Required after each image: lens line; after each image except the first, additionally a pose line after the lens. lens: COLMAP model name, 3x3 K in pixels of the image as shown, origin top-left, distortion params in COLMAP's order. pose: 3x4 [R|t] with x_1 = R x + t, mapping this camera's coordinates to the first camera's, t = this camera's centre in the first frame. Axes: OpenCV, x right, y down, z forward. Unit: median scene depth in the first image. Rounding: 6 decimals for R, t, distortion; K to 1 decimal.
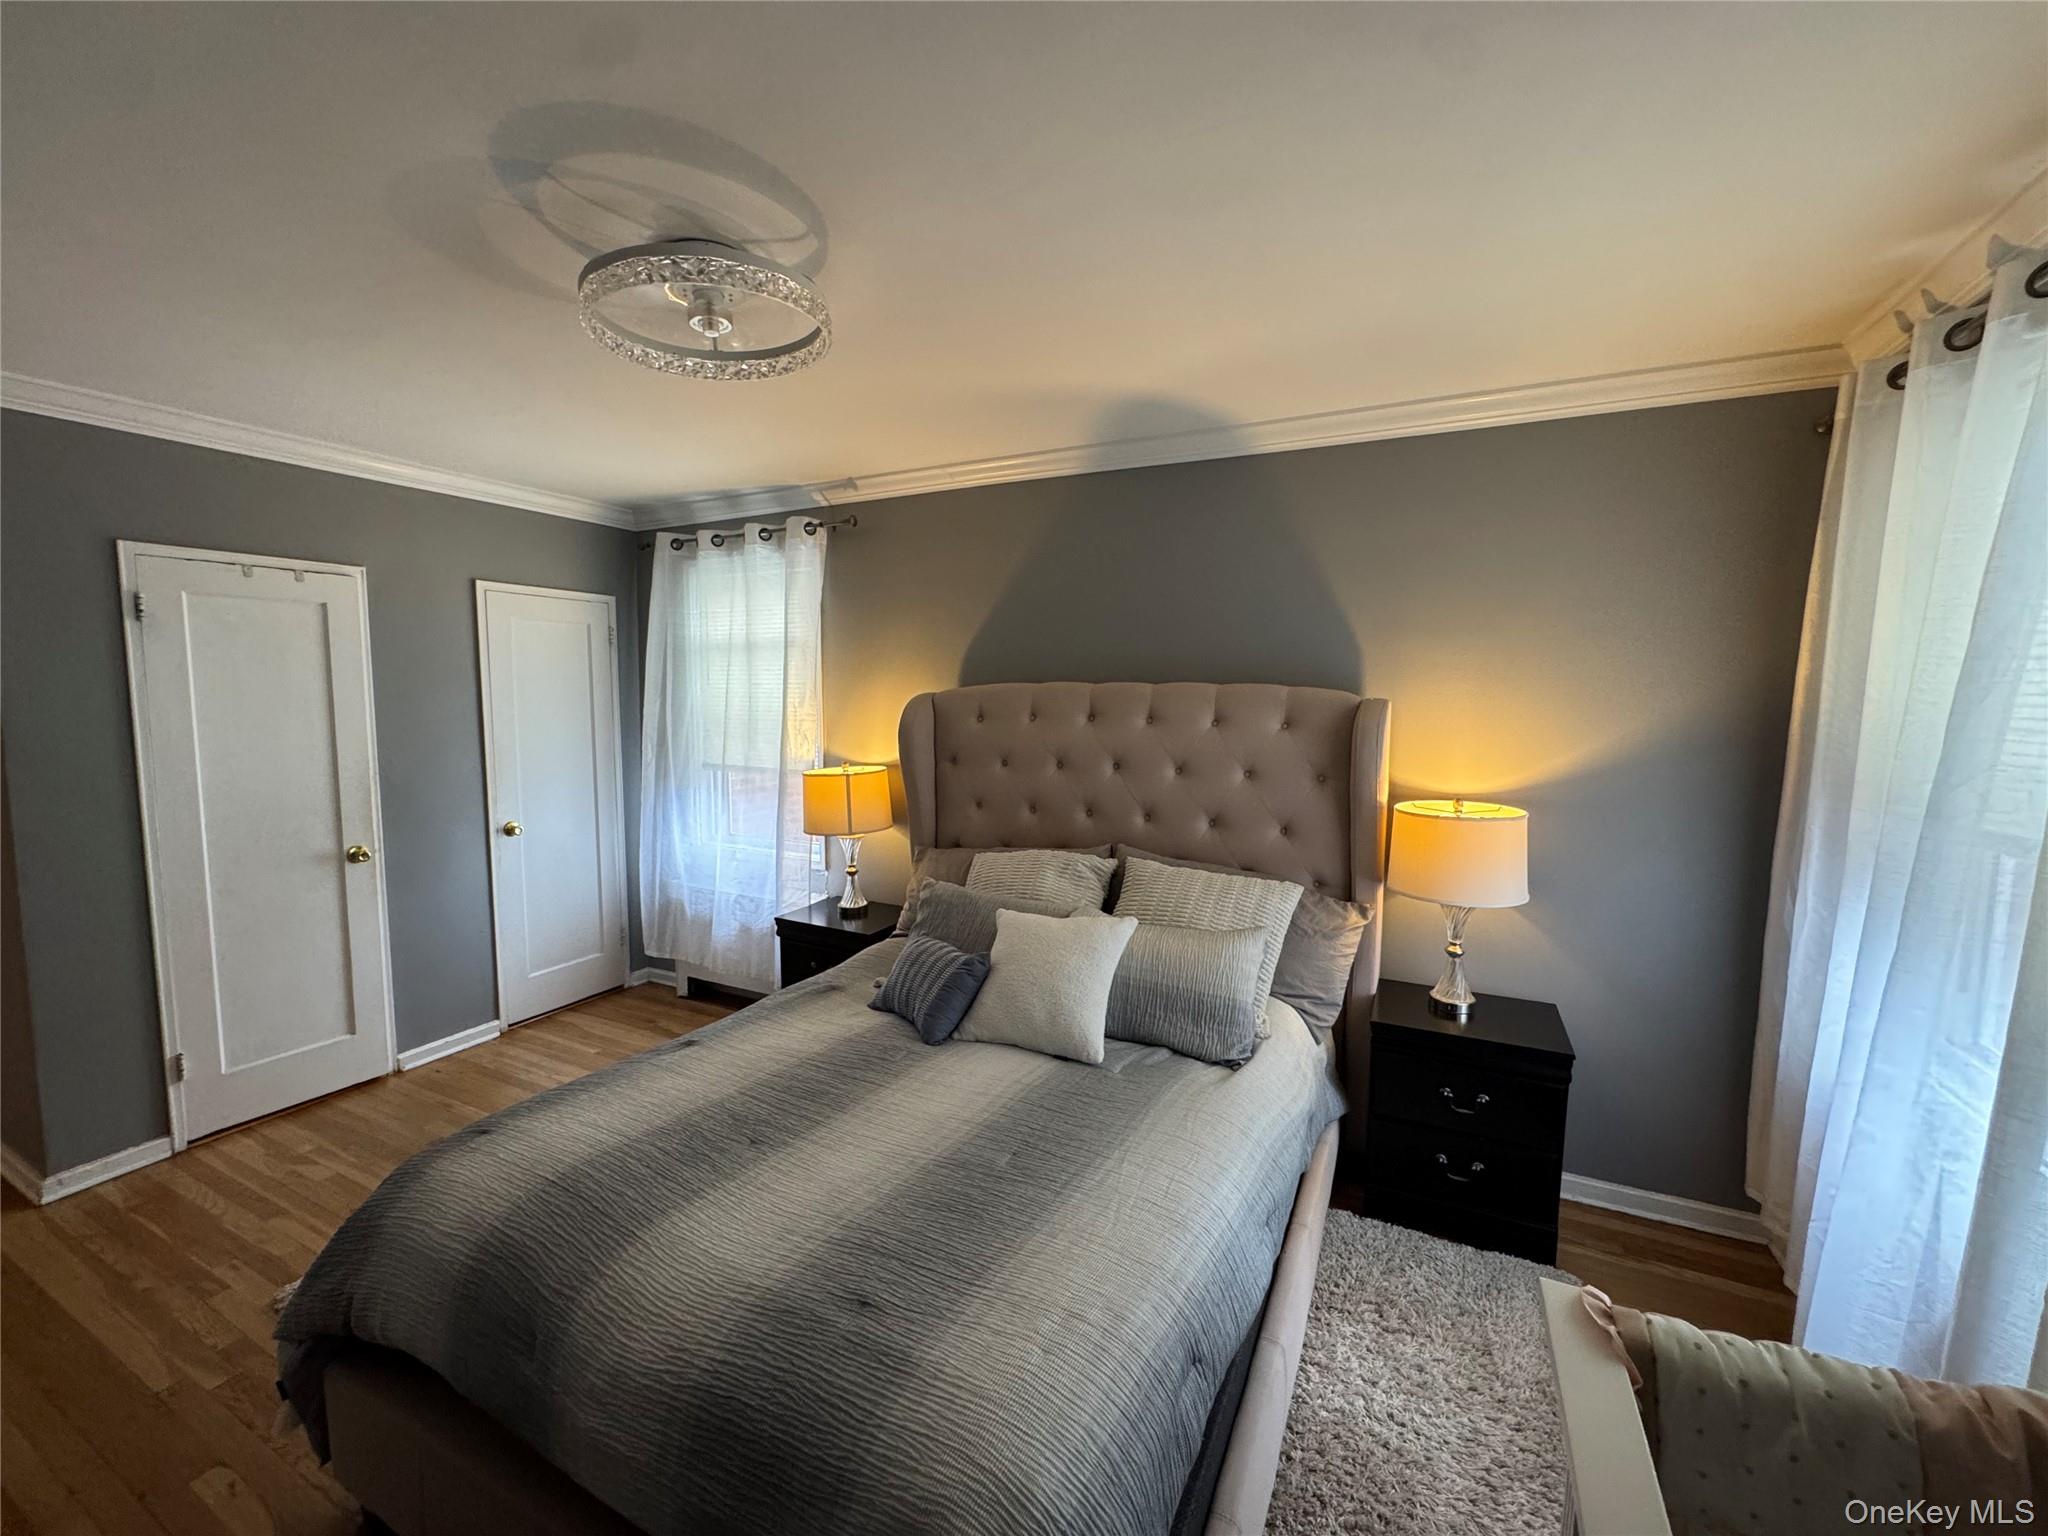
lens RADIAL K [[819.2, 0, 1022.2], [0, 819.2, 775.5], [0, 0, 1]] dist [-0.000173, -0.000100]
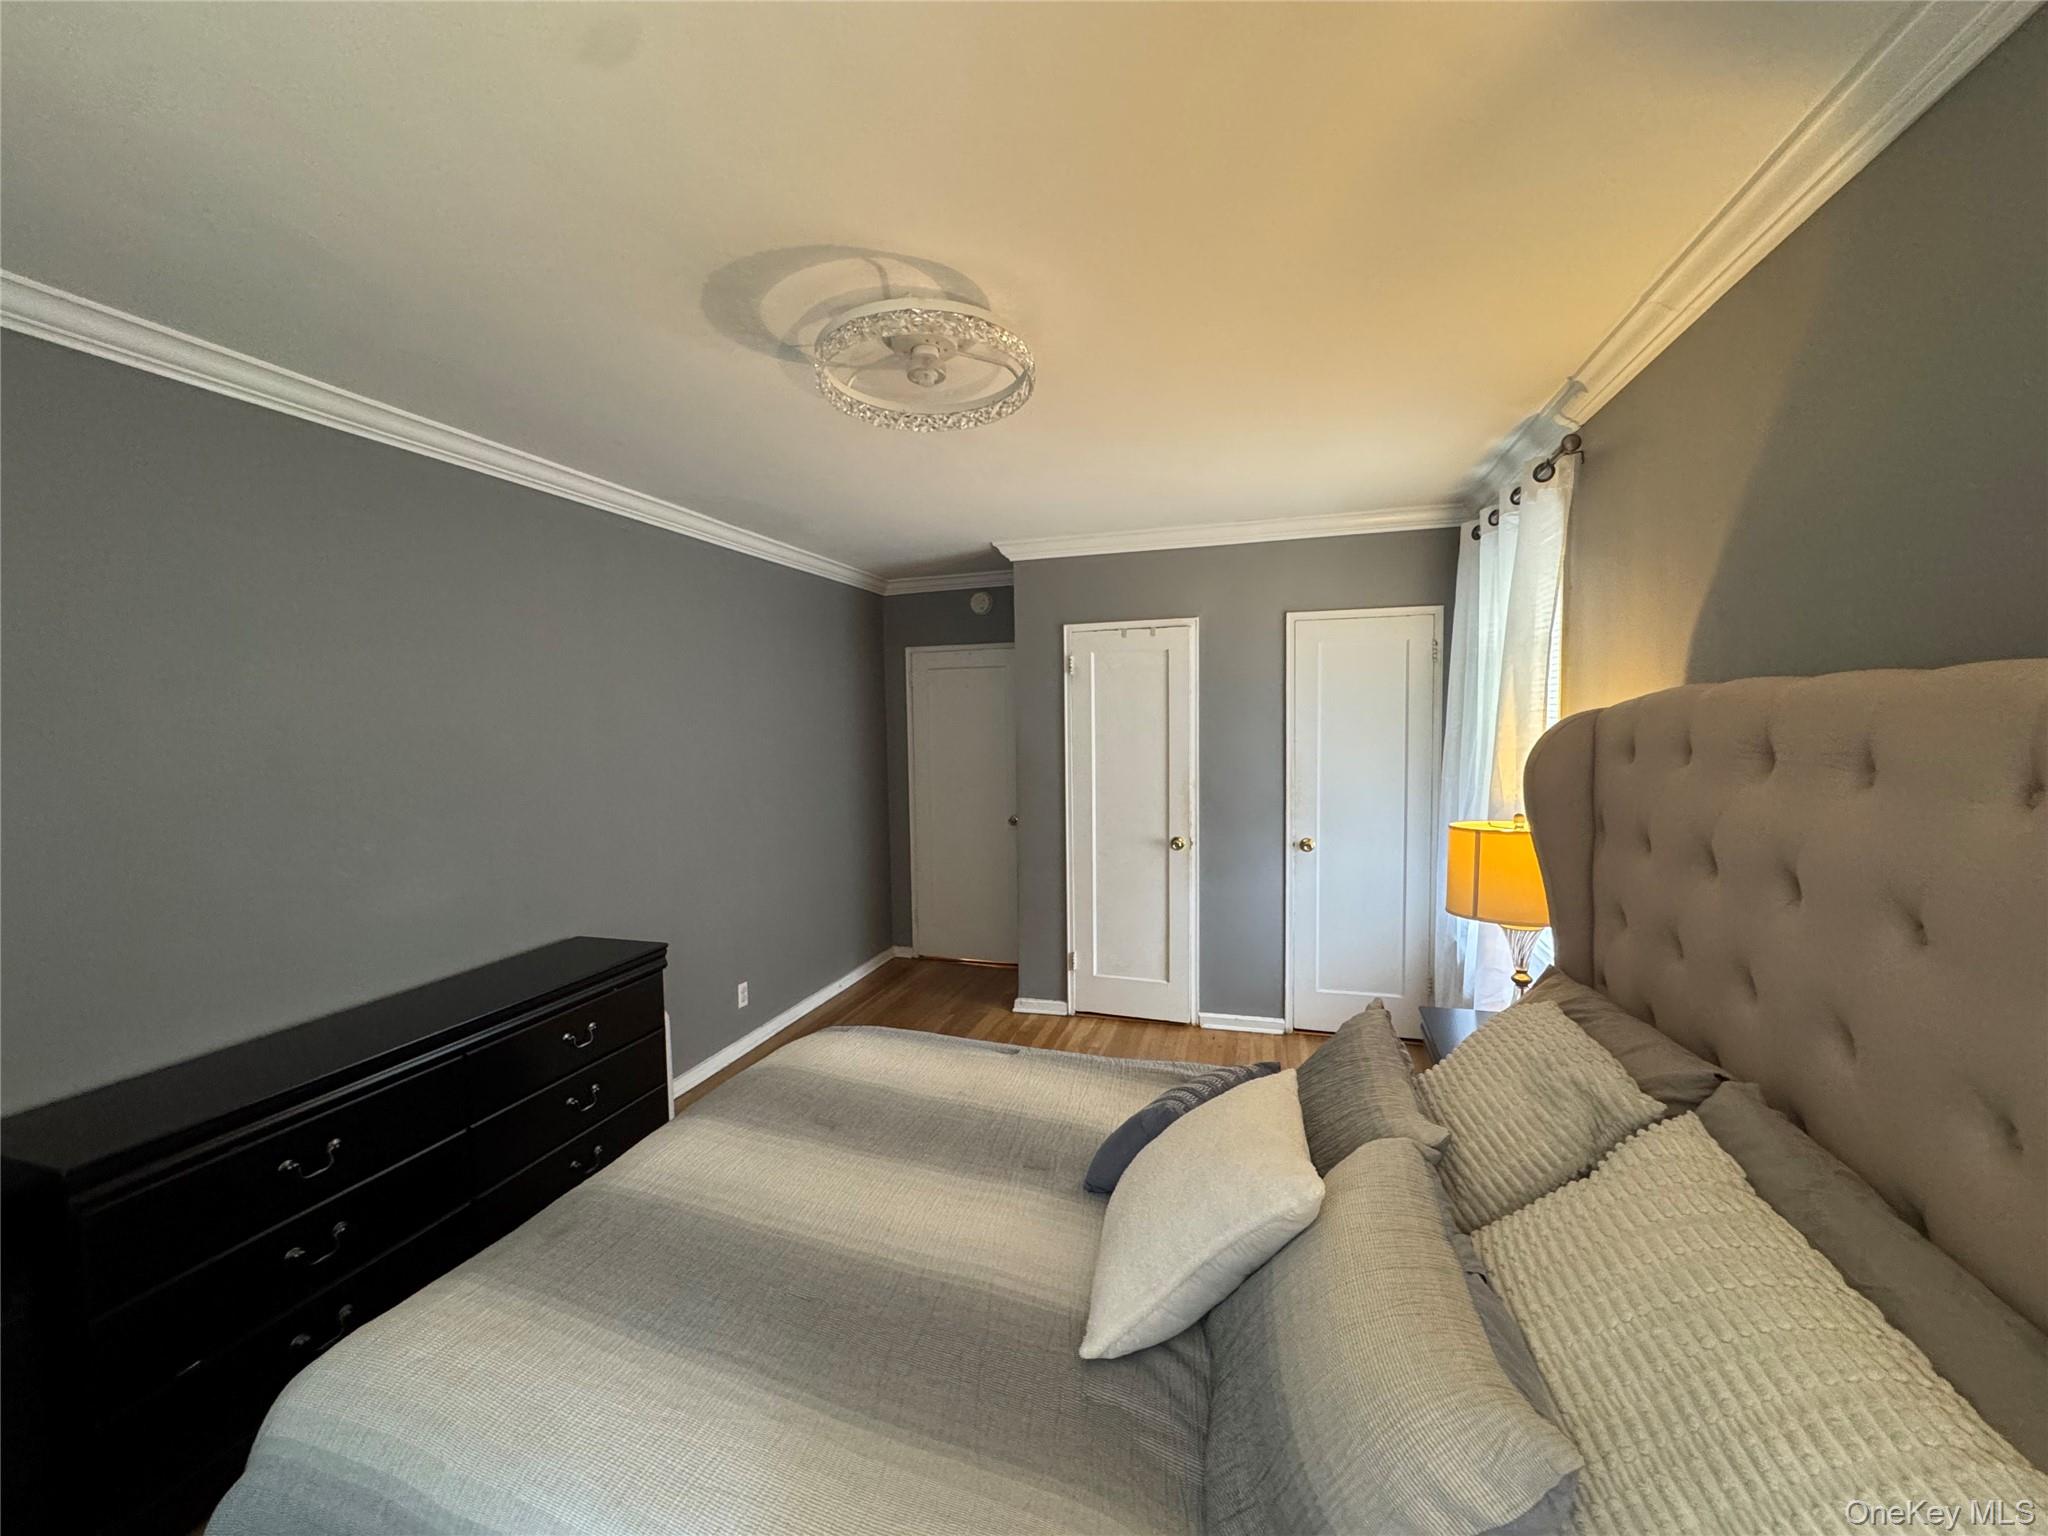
lens RADIAL K [[819.2, 0, 1021.3], [0, 819.2, 774.2], [0, 0, 1]] dist [-0.000173, -0.000100]
pose [[0.177291, 0.059473, -0.982360, 0.399869], [-0.085616, 0.995320, 0.044806, -0.048738], [0.980427, 0.076162, 0.181553, 0.527503]]
